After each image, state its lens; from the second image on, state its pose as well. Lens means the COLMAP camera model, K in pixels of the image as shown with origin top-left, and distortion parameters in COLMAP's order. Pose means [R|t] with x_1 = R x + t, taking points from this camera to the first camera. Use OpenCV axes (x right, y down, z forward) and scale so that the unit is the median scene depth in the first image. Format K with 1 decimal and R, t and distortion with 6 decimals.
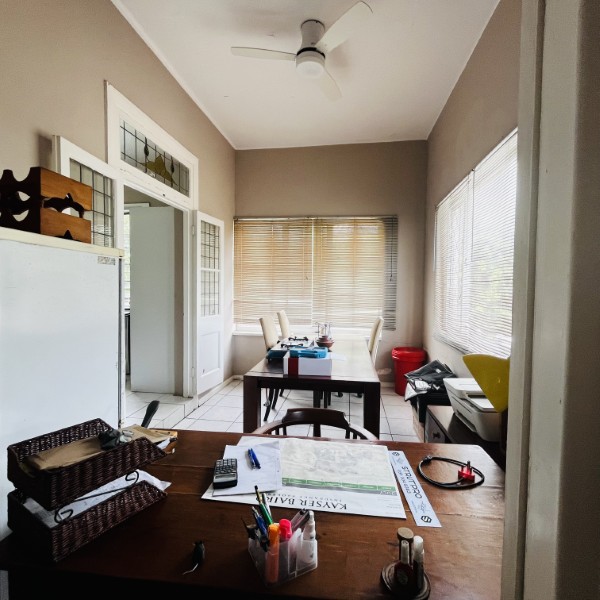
lens RADIAL K [[325.7, 0, 299.2], [0, 325.7, 299.1], [0, 0, 1]] dist [-0.002322, -0.000422]
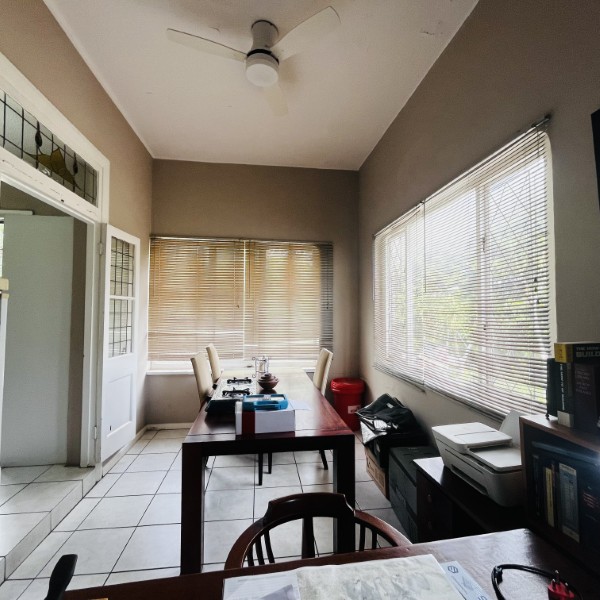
lens RADIAL K [[325.7, 0, 299.2], [0, 325.7, 299.1], [0, 0, 1]] dist [-0.002322, -0.000422]
pose [[0.962184, 0.003069, 0.272382, -0.075944], [0.016060, 0.997558, -0.067971, -0.026068], [-0.271926, 0.069775, 0.959785, 0.118867]]
